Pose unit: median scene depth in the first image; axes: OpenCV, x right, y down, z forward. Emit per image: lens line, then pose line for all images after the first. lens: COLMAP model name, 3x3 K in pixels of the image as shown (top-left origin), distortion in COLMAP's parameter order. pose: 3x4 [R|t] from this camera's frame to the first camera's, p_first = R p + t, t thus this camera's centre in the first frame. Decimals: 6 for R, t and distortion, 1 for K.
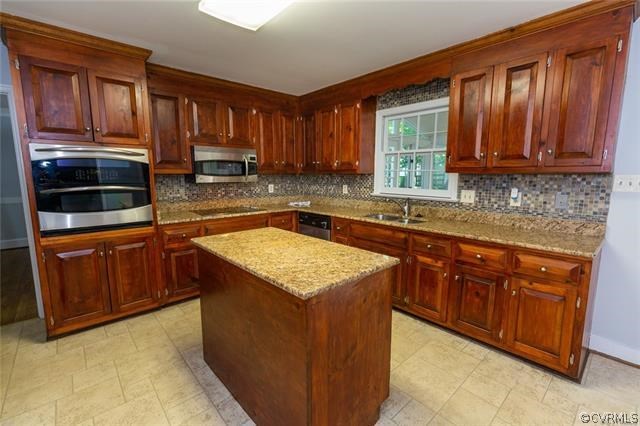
lens RADIAL K [[289.8, 0, 322.6], [0, 289.8, 214.1], [0, 0, 1]] dist [0.001322, 0.000606]
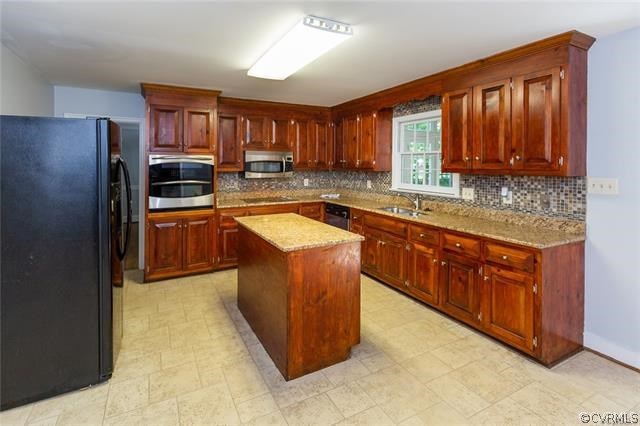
lens RADIAL K [[289.8, 0, 303.7], [0, 289.8, 165.6], [0, 0, 1]] dist [0.001322, 0.000606]
pose [[0.969915, 0.002226, -0.243434, 0.199822], [-0.036021, 0.990264, -0.134462, 0.006467], [0.240764, 0.139186, 0.960552, -0.300306]]
